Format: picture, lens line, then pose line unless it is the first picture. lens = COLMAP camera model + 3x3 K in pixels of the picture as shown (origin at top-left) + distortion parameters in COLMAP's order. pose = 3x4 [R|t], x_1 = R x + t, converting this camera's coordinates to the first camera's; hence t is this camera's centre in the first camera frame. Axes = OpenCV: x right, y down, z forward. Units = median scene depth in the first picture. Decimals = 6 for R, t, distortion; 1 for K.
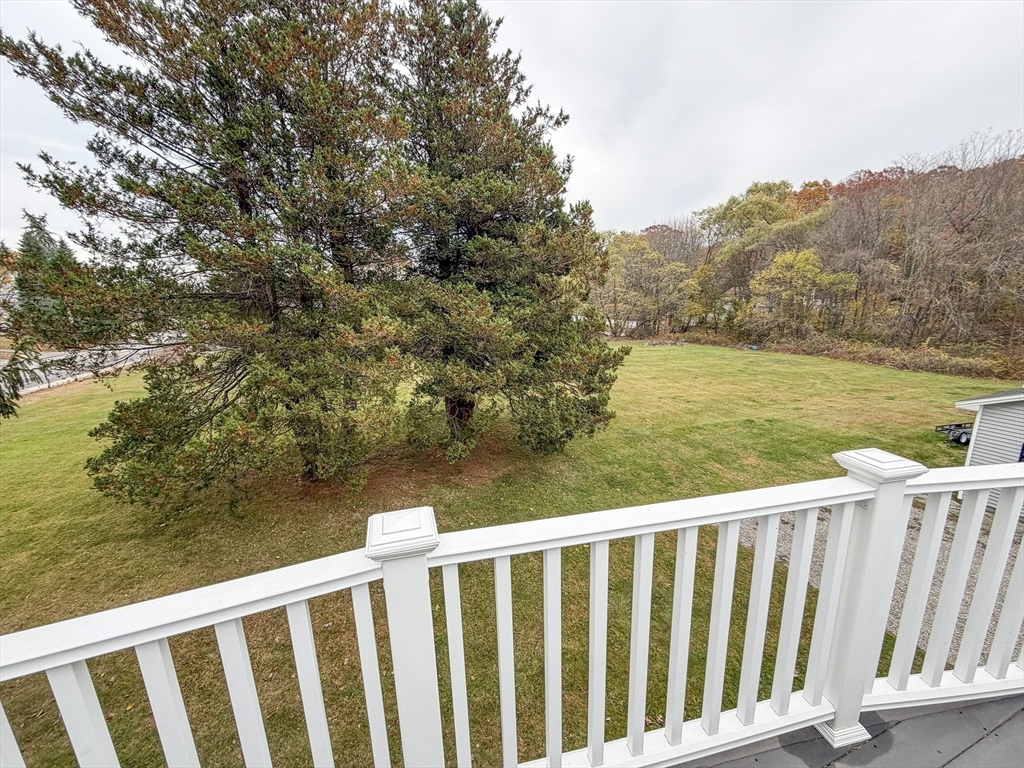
lens RADIAL K [[407.3, 0, 509.5], [0, 407.3, 384.8], [0, 0, 1]] dist [0.001614, 0.000048]
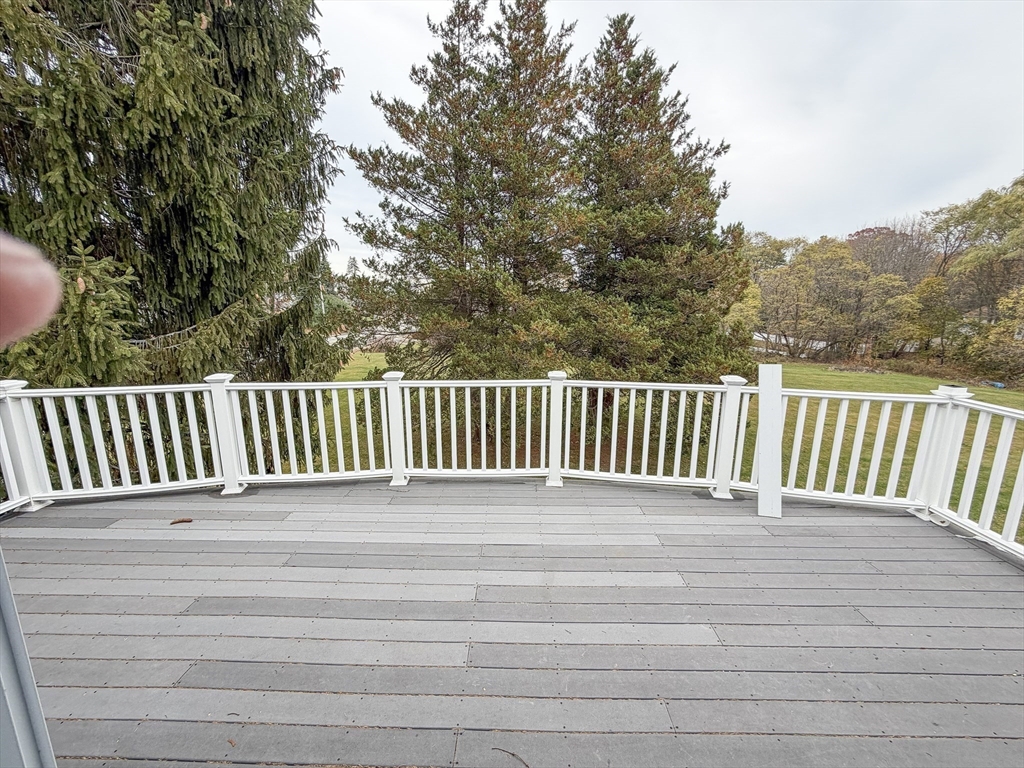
lens RADIAL K [[403.8, 0, 509.9], [0, 403.8, 388.4], [0, 0, 1]] dist [0.000116, 0.000059]
pose [[0.928792, 0.106108, -0.355086, 0.043758], [-0.109454, 0.993934, 0.010712, 0.033476], [0.354069, 0.028916, 0.934772, -0.171337]]
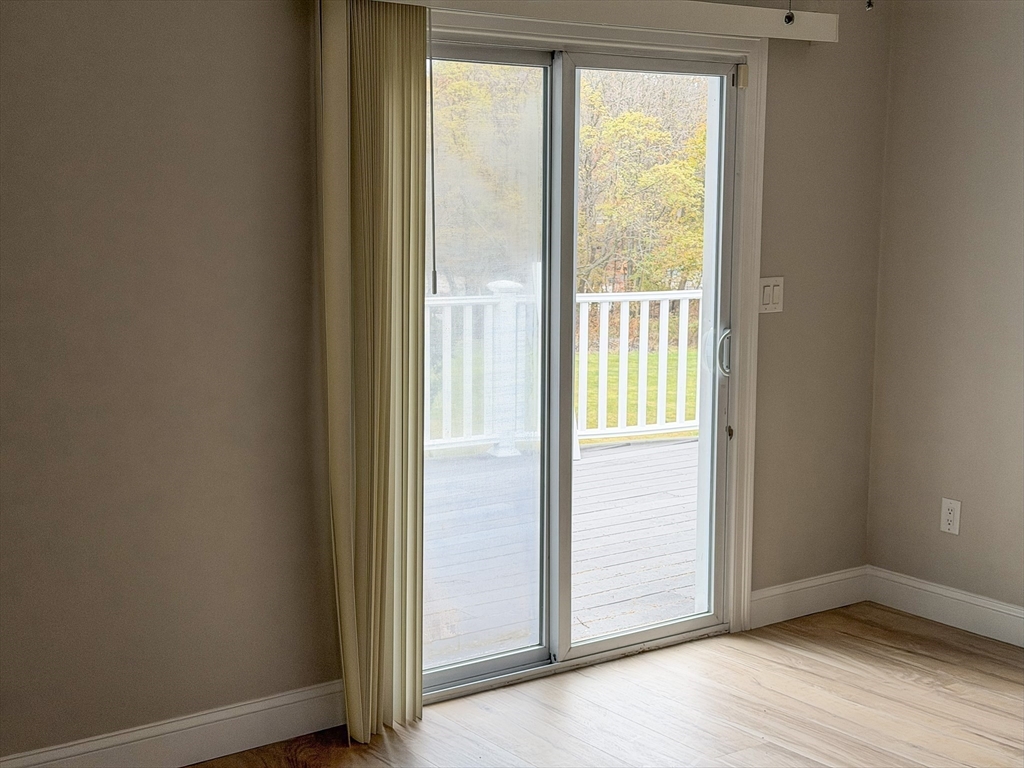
lens RADIAL K [[1414.8, 0, 510.2], [0, 1414.8, 396.4], [0, 0, 1]] dist [0.164886, 0.013334]
pose [[0.962600, -0.003801, 0.270901, -0.080002], [0.024515, 0.997022, -0.073121, 0.107612], [-0.269816, 0.077028, 0.959826, -0.478077]]
